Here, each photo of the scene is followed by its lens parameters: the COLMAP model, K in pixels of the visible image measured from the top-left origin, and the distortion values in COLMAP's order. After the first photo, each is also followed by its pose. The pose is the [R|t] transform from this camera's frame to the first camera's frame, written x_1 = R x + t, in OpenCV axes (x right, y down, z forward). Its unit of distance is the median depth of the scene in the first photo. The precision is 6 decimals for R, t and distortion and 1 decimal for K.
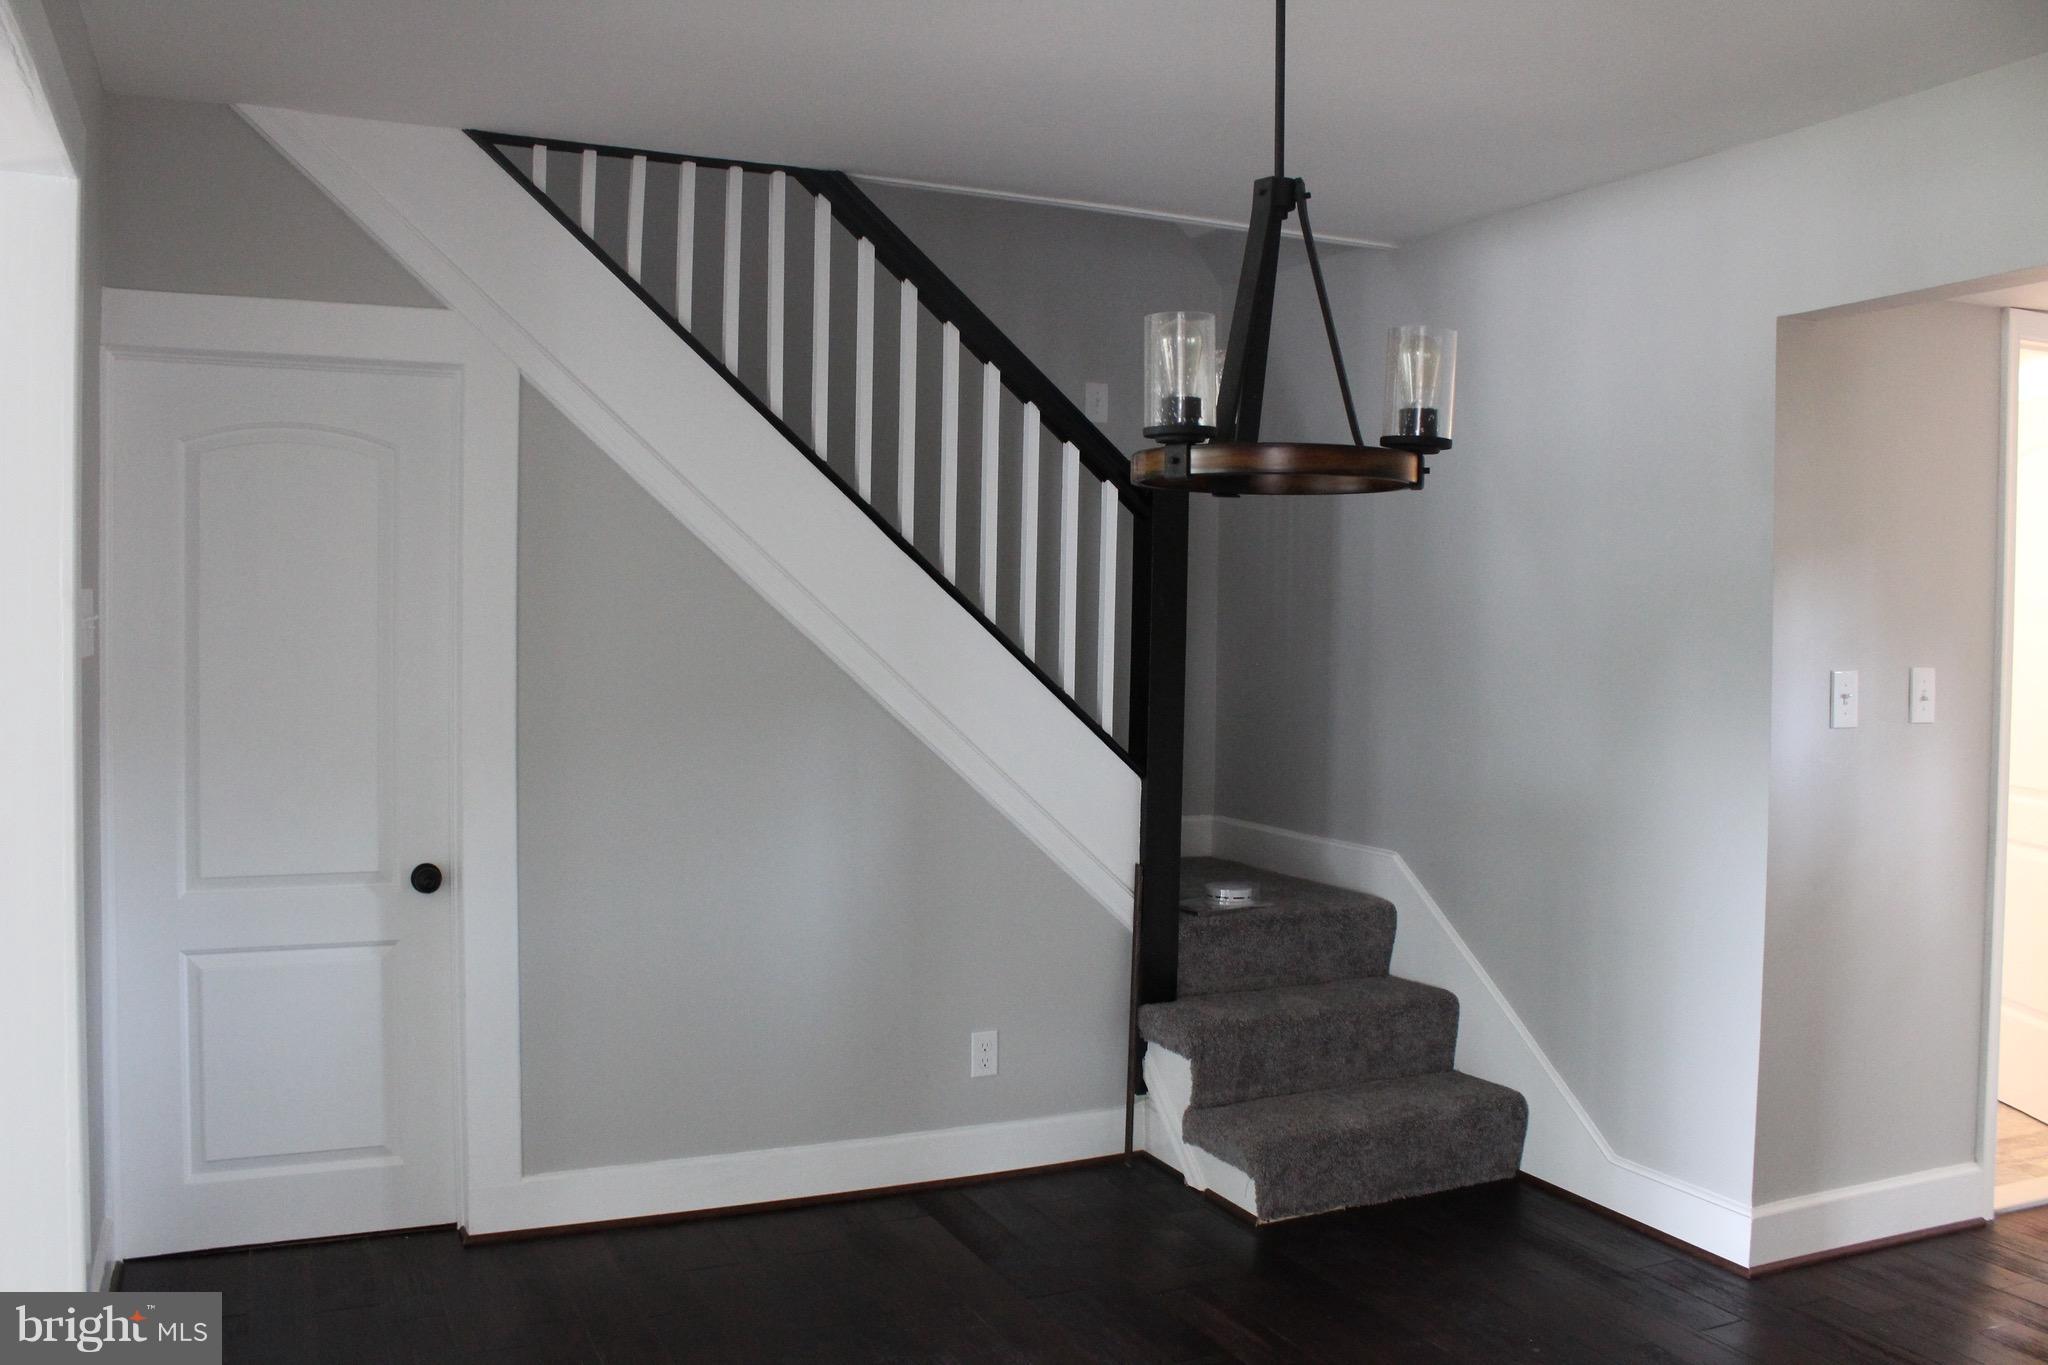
lens RADIAL K [[1738.9, 0, 1005.2], [0, 1738.9, 677.7], [0, 0, 1]] dist [-0.163485, 0.148722]
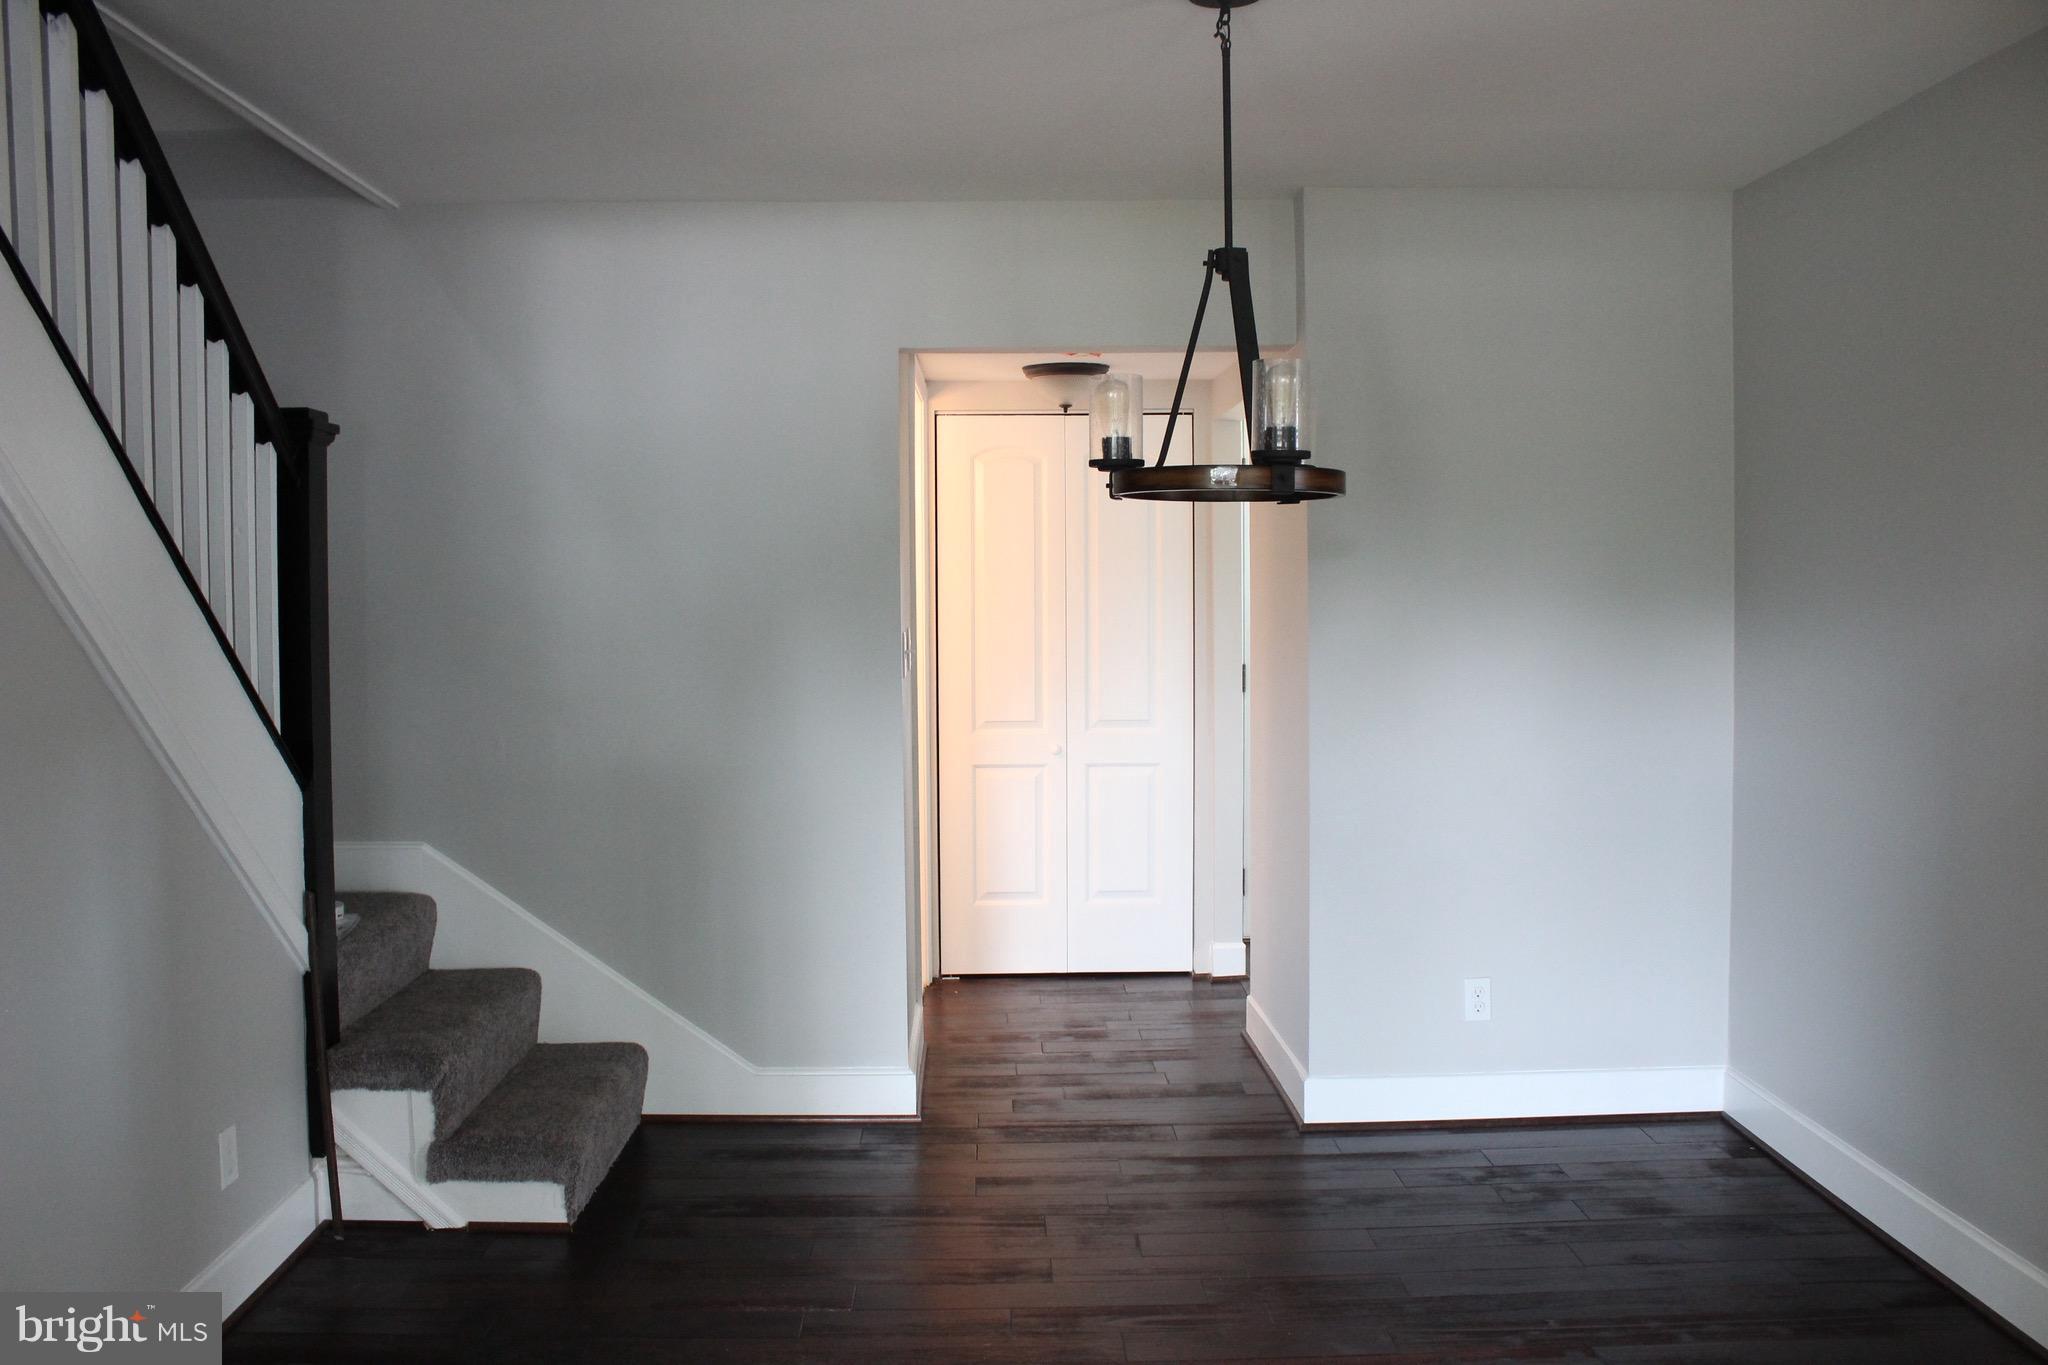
lens RADIAL K [[1604.4, 0, 1024.0], [0, 1604.4, 682.5], [0, 0, 1]] dist [-0.000904, -0.000403]
pose [[0.396343, -0.049280, 0.916779, -0.530960], [0.030969, 0.998708, 0.040295, -0.017064], [-0.917580, 0.012421, 0.397357, 0.374348]]
